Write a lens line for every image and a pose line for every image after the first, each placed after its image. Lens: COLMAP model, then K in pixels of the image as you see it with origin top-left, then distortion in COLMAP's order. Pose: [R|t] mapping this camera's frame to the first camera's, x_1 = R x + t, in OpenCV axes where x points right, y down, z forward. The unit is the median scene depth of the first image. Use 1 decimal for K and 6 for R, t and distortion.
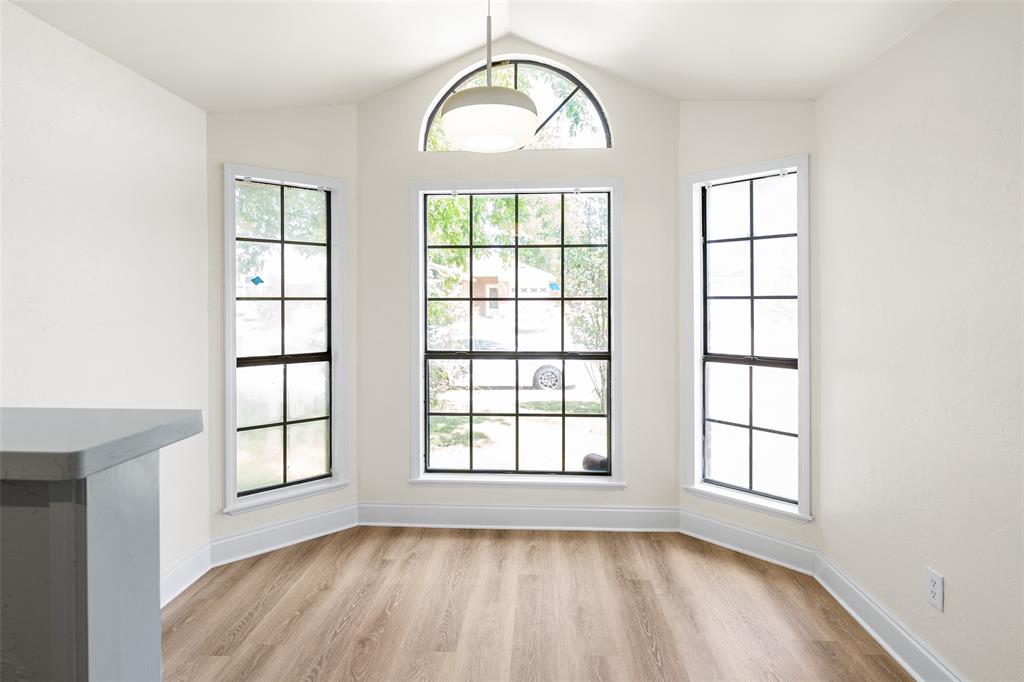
lens RADIAL K [[548.4, 0, 519.9], [0, 548.4, 296.8], [0, 0, 1]] dist [-0.002782, -0.000076]
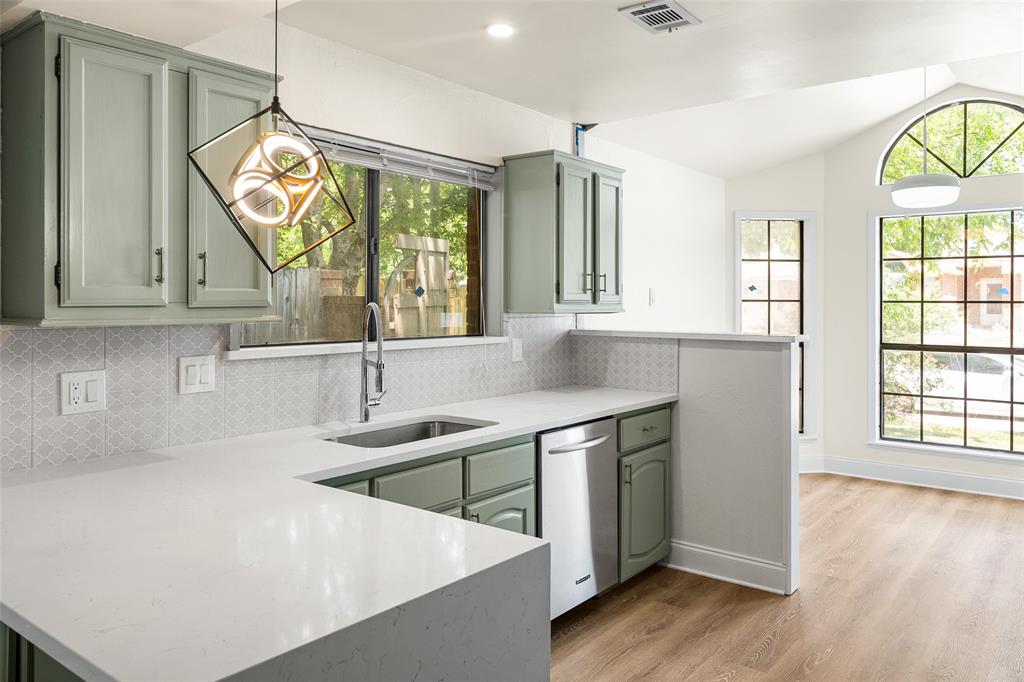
lens RADIAL K [[752.8, 0, 503.4], [0, 752.8, 301.4], [0, 0, 1]] dist [0.001362, -0.003992]
pose [[0.803879, 0.003265, -0.594784, 0.159004], [0.000286, 0.999983, 0.005875, -0.006221], [0.594793, -0.004892, 0.803864, -0.903893]]
